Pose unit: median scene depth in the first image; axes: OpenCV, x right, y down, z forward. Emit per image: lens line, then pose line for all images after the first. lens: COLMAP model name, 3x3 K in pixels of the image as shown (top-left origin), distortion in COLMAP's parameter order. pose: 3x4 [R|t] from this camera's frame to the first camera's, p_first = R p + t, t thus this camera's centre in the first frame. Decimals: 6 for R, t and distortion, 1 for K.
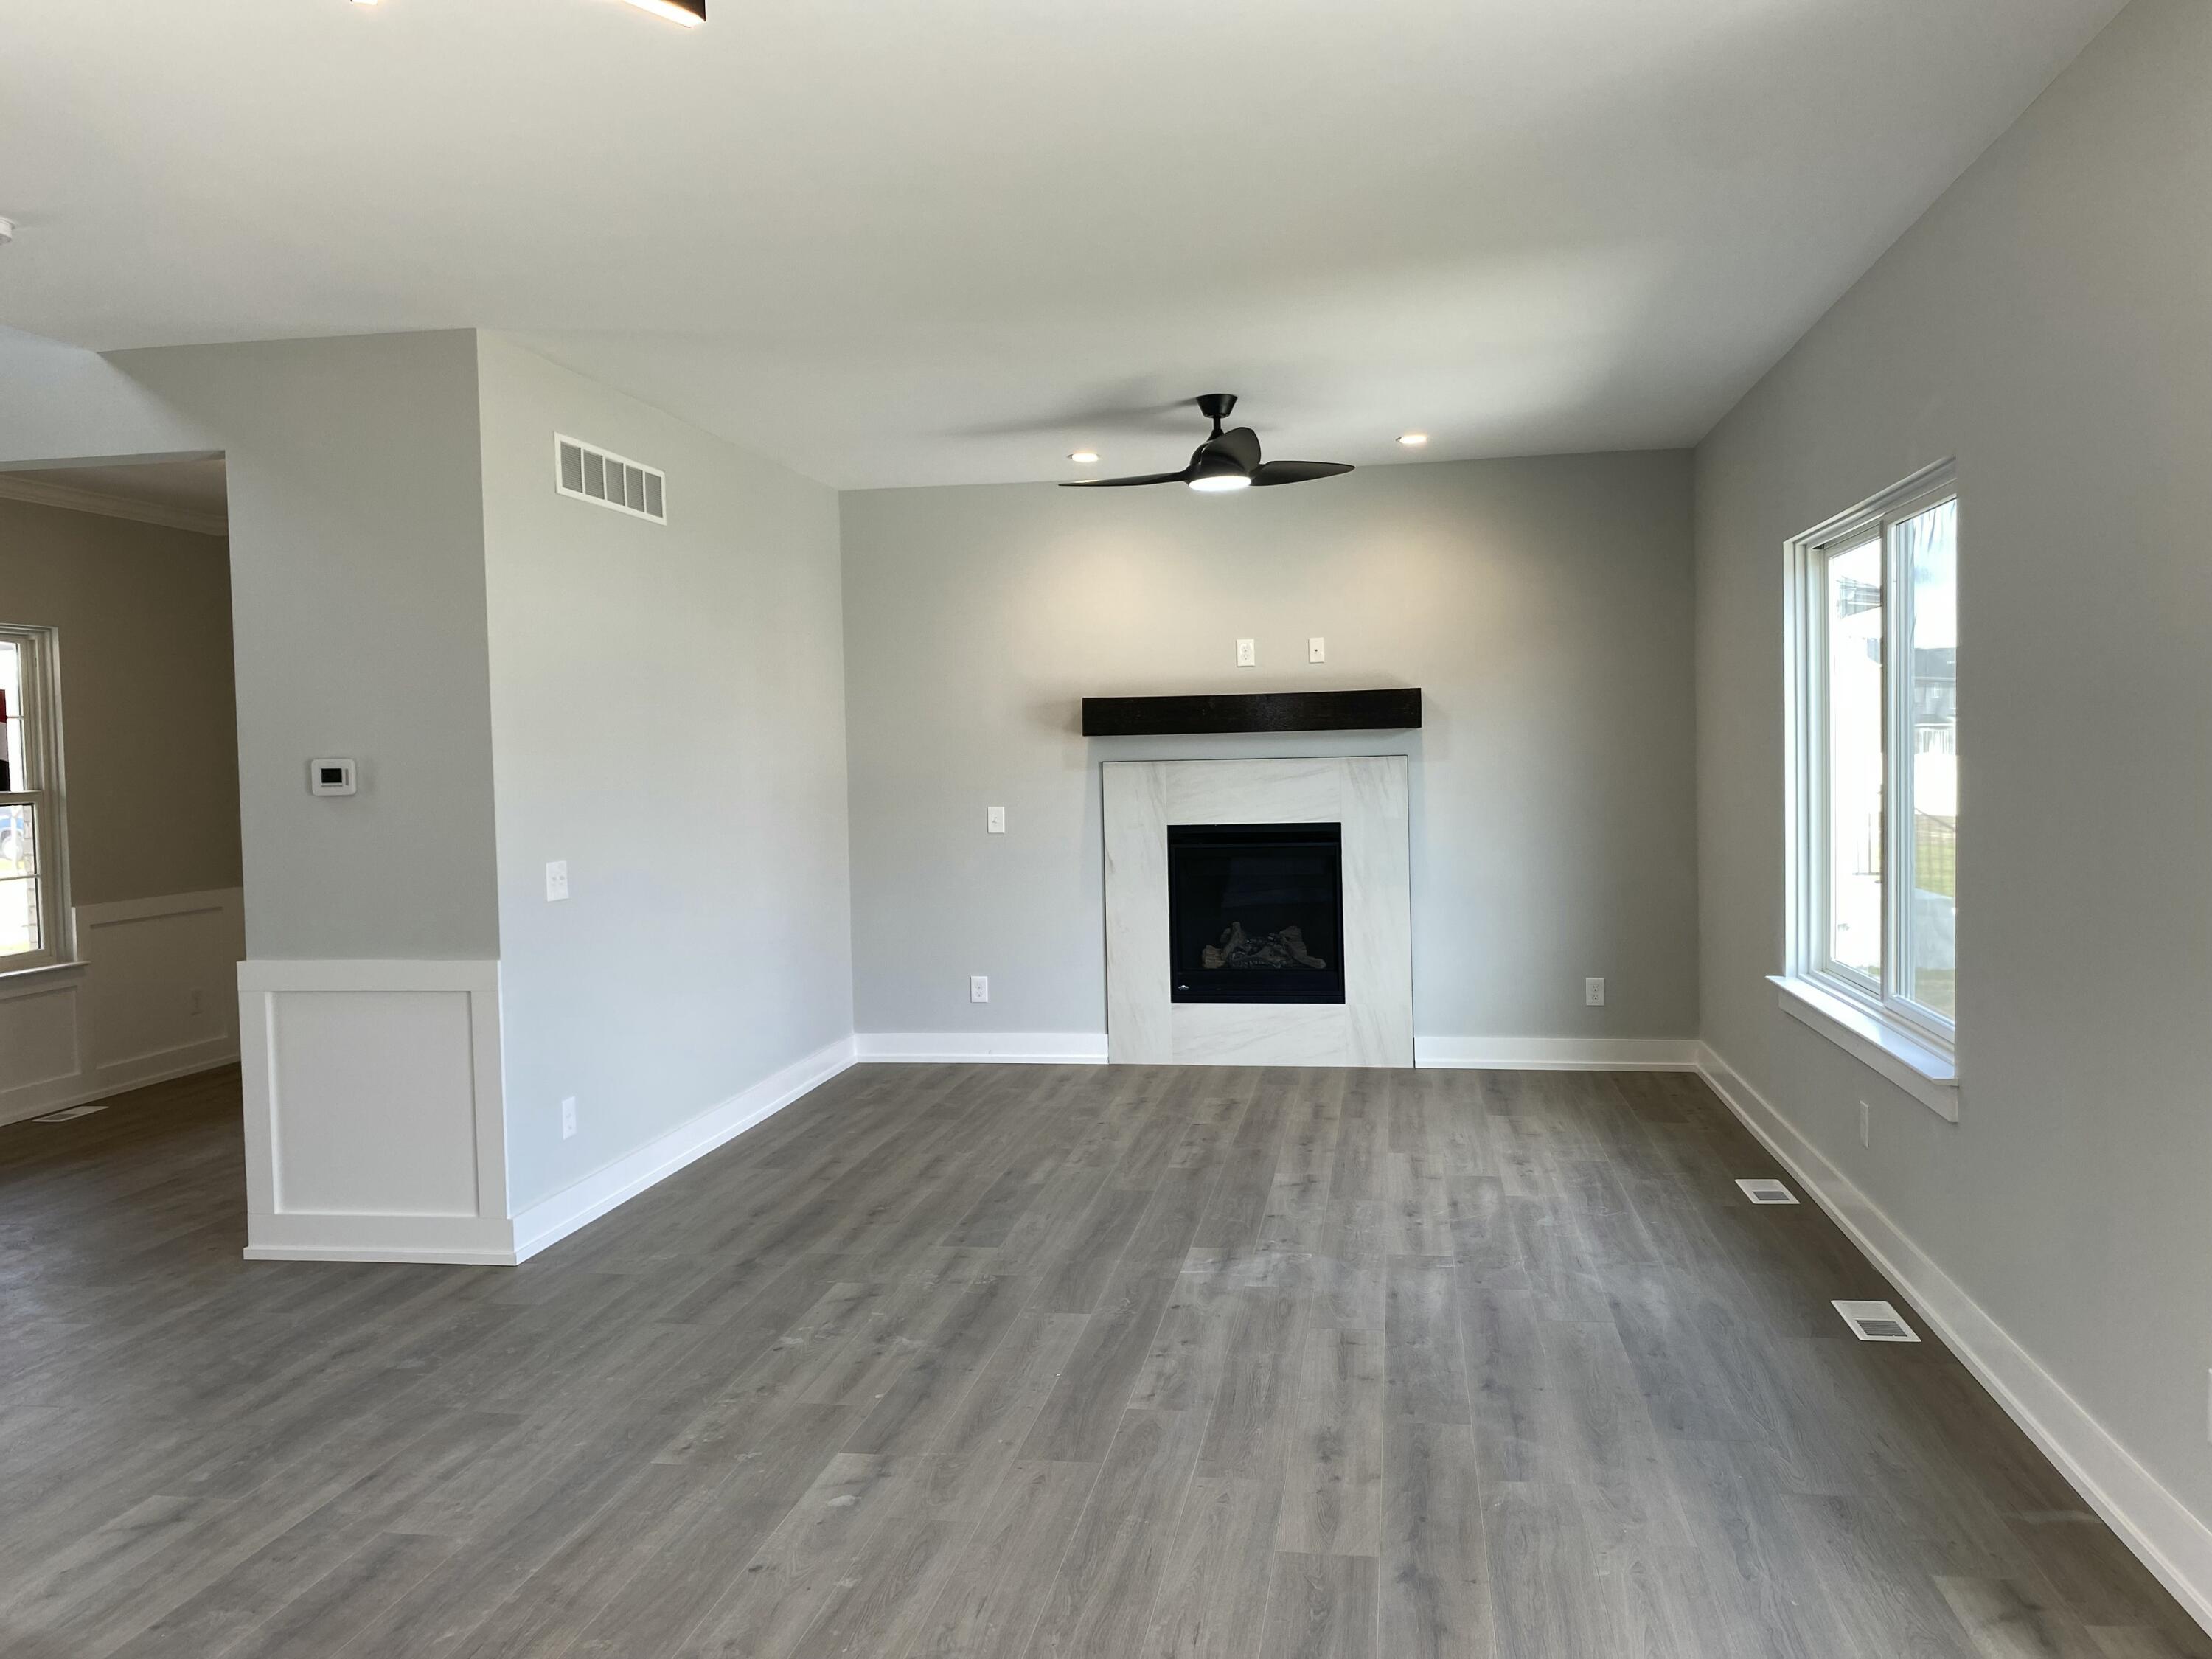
lens RADIAL K [[1695.7, 0, 1113.5], [0, 1695.7, 813.1], [0, 0, 1]] dist [0.013010, -0.005538]
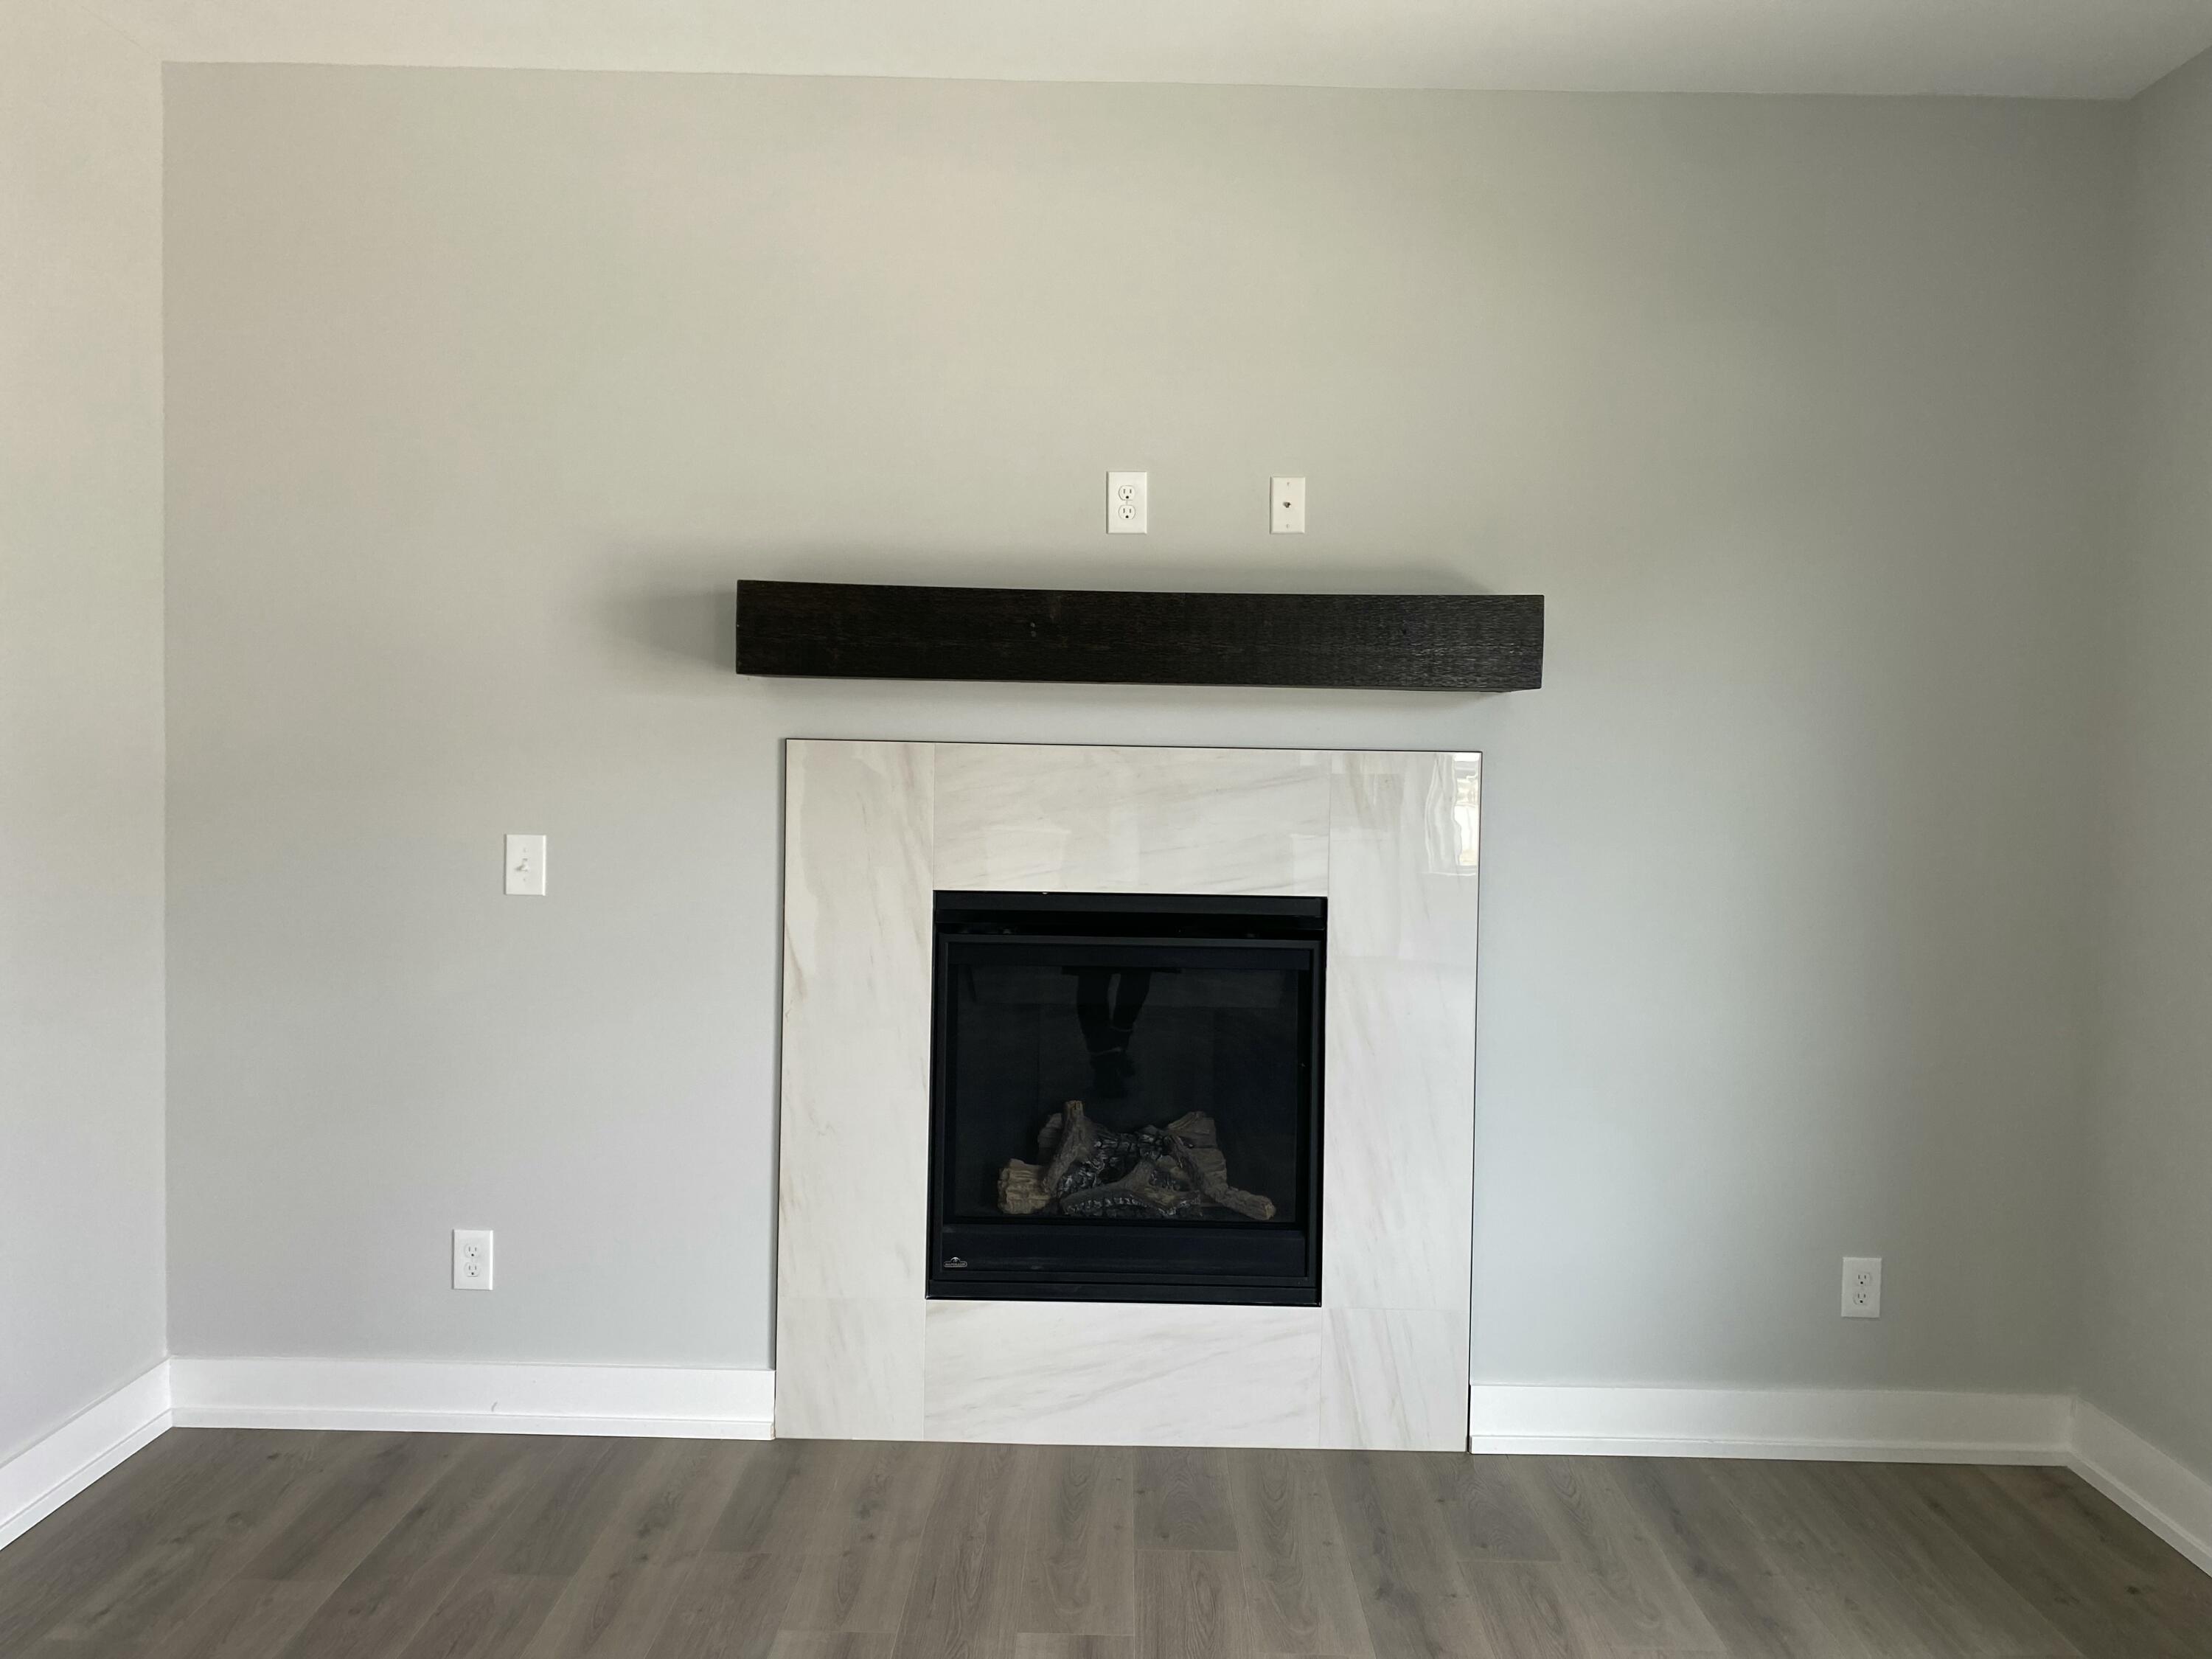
lens RADIAL K [[1695.7, 0, 1113.5], [0, 1695.7, 813.1], [0, 0, 1]] dist [0.013010, -0.005538]
pose [[0.986602, 0.035623, 0.159208, 0.007593], [-0.036932, 0.999304, 0.005274, -0.016642], [-0.158909, -0.011083, 0.987231, 0.566478]]
